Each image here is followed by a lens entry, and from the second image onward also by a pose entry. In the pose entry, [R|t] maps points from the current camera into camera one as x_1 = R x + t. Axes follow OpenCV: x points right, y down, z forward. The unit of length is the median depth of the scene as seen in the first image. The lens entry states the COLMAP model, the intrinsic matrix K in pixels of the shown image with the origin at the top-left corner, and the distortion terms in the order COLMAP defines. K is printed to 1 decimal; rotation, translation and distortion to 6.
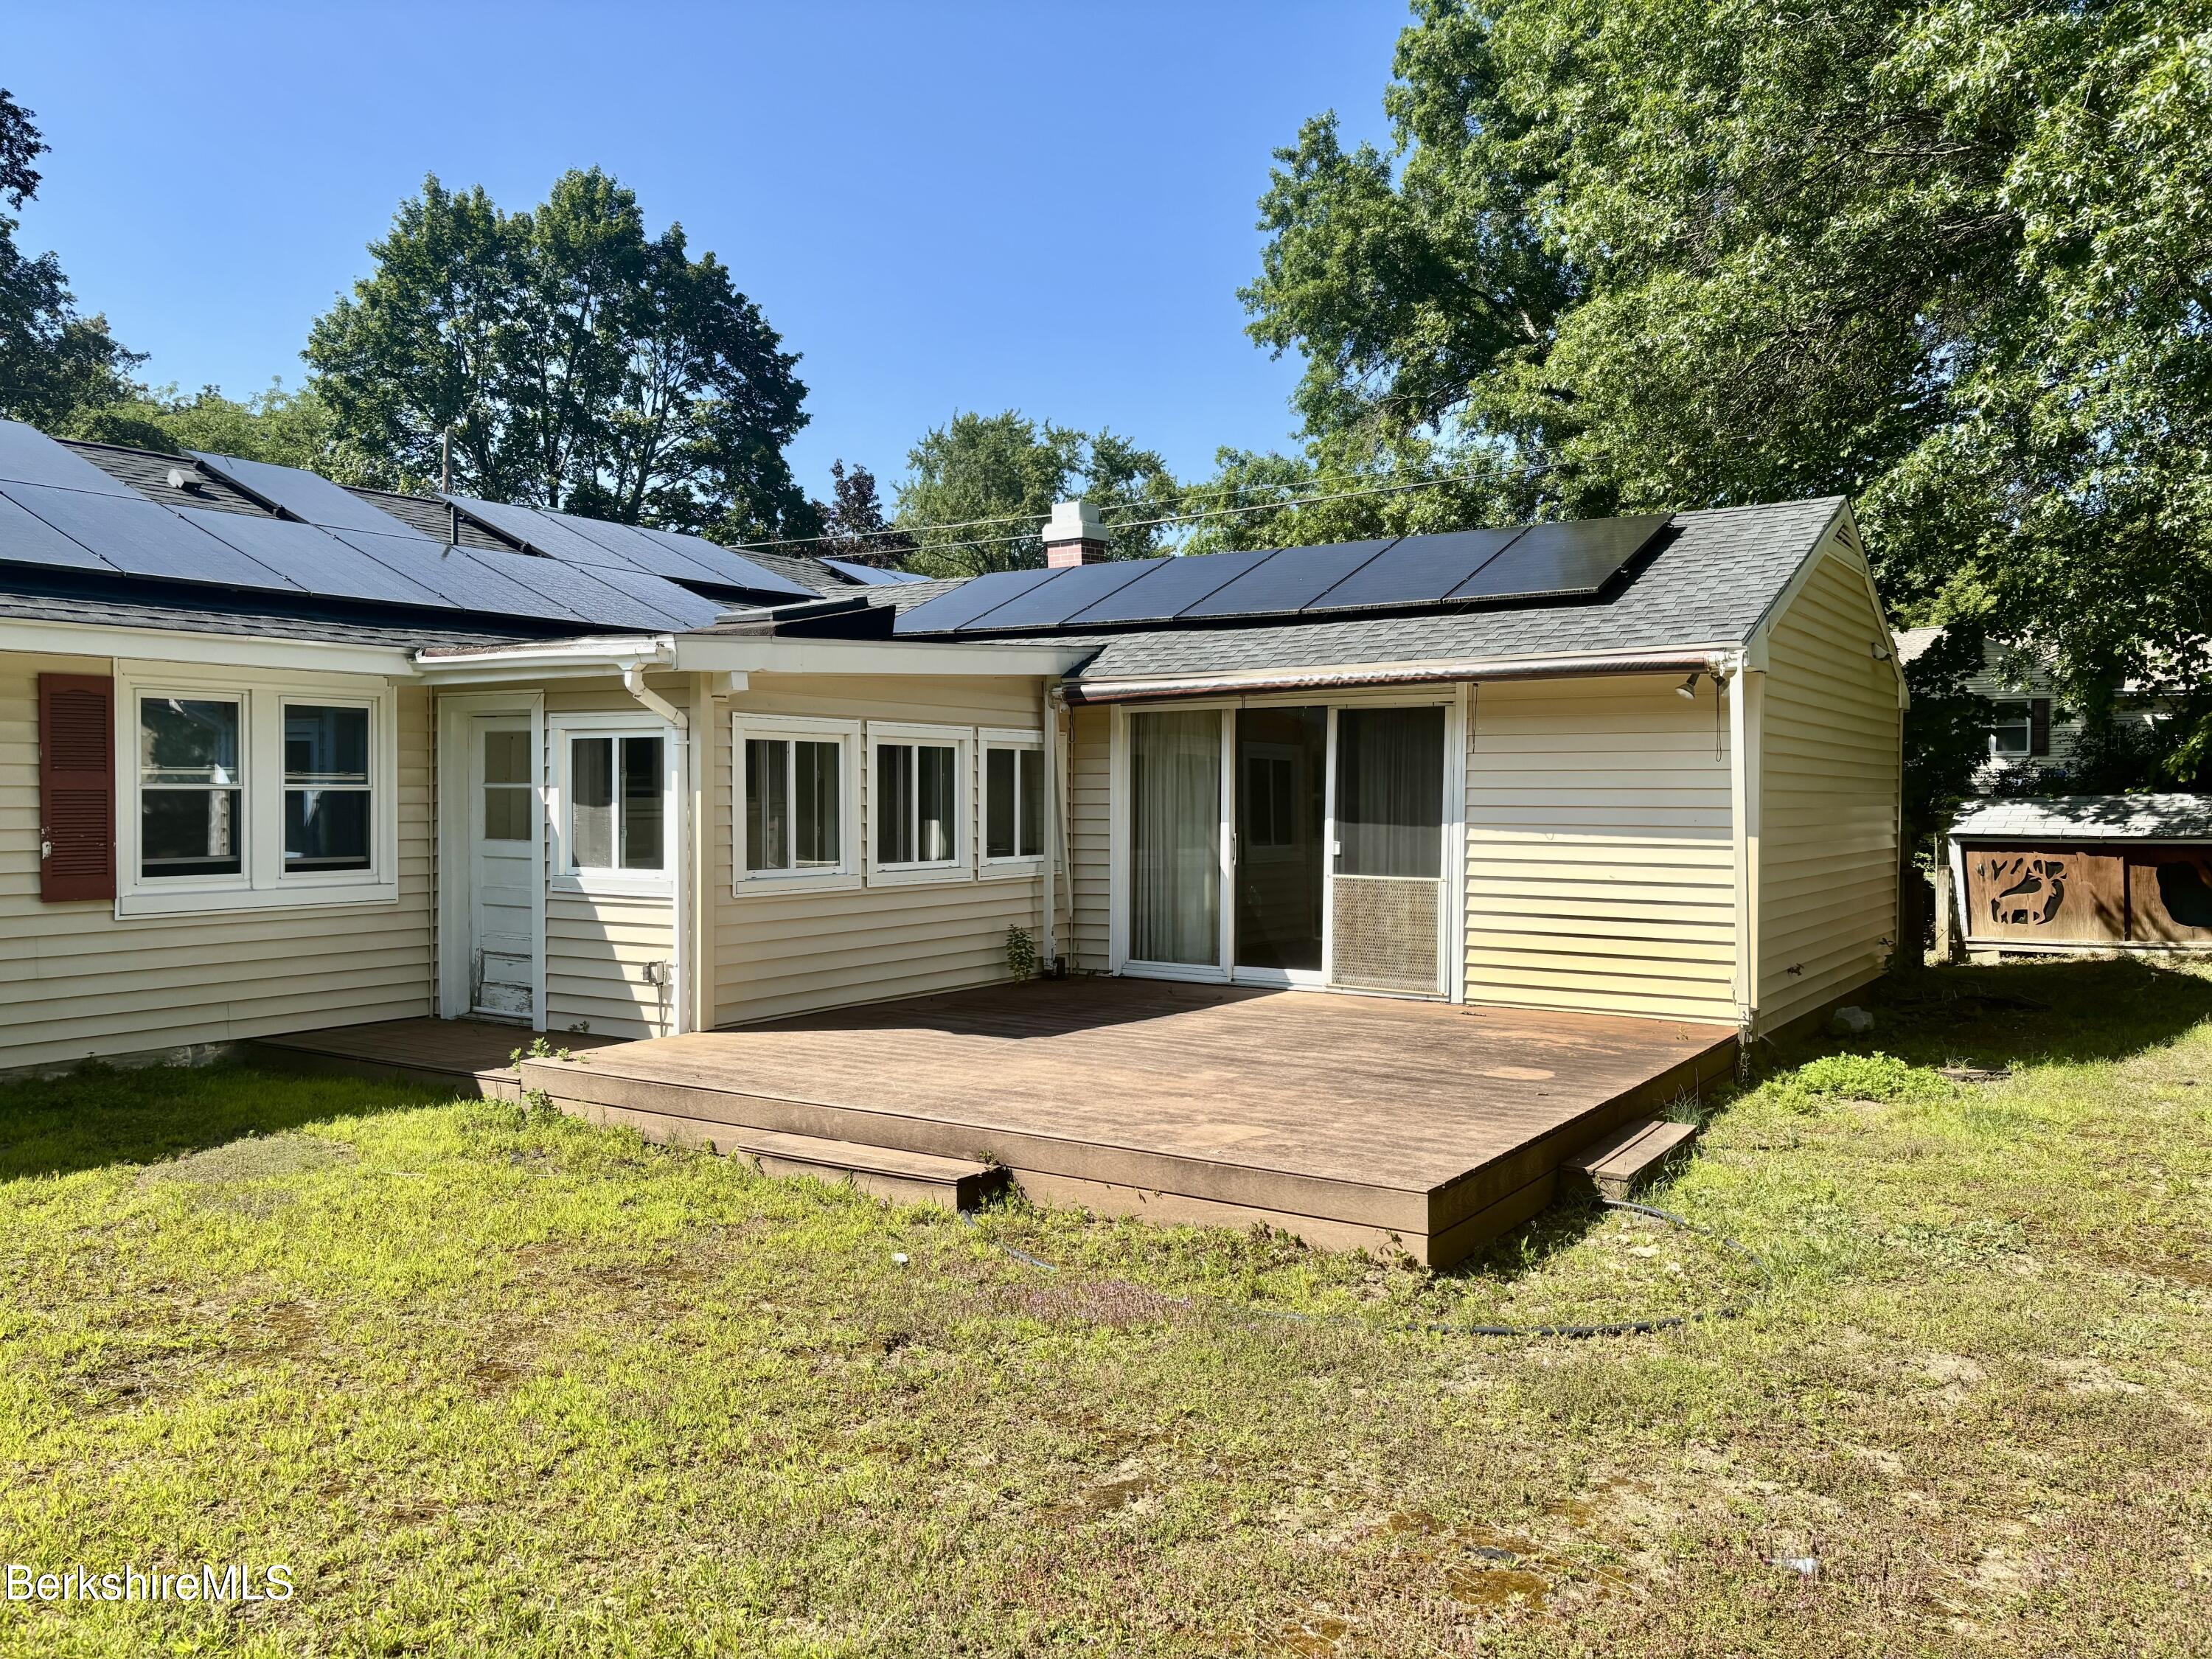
lens RADIAL K [[1688.9, 0, 1118.8], [0, 1688.9, 837.3], [0, 0, 1]] dist [0.040355, -0.036288]
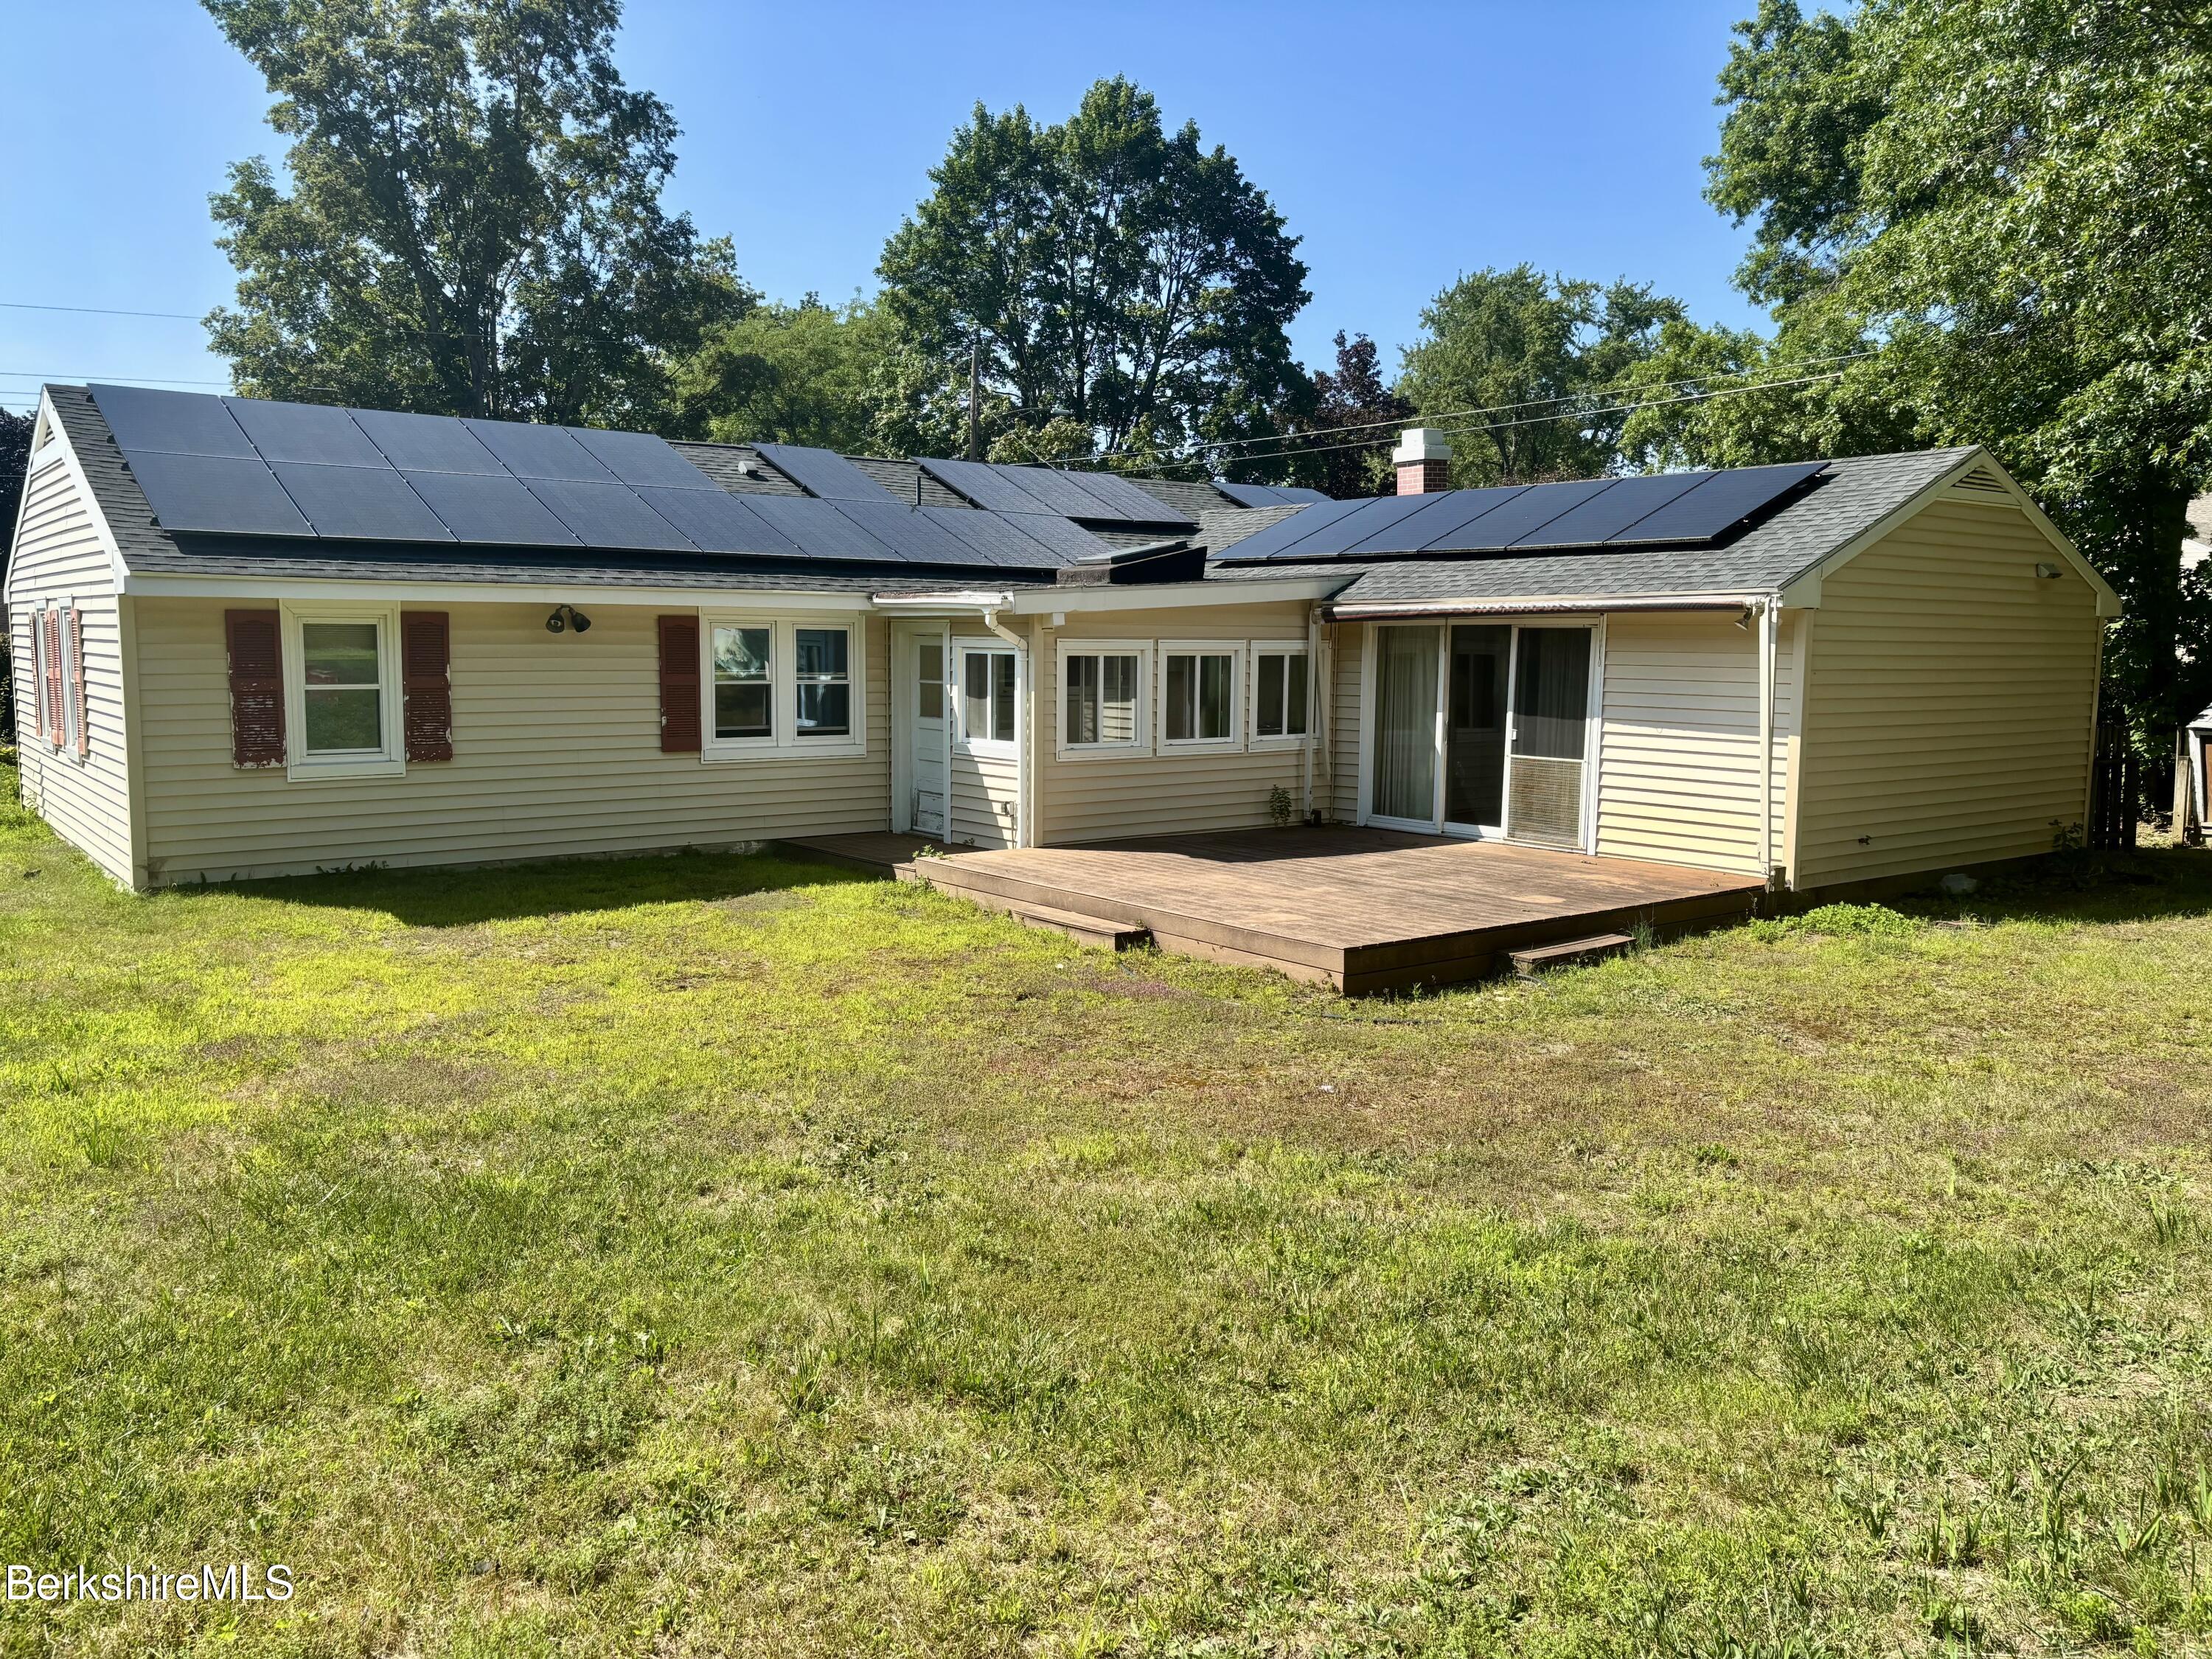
lens RADIAL K [[1688.9, 0, 1118.8], [0, 1688.9, 824.5], [0, 0, 1]] dist [0.040355, -0.036288]
pose [[0.949979, 0.040565, -0.309667, 0.241080], [-0.015128, 0.996342, 0.084107, -0.028944], [0.311946, -0.075215, 0.947118, -0.340893]]
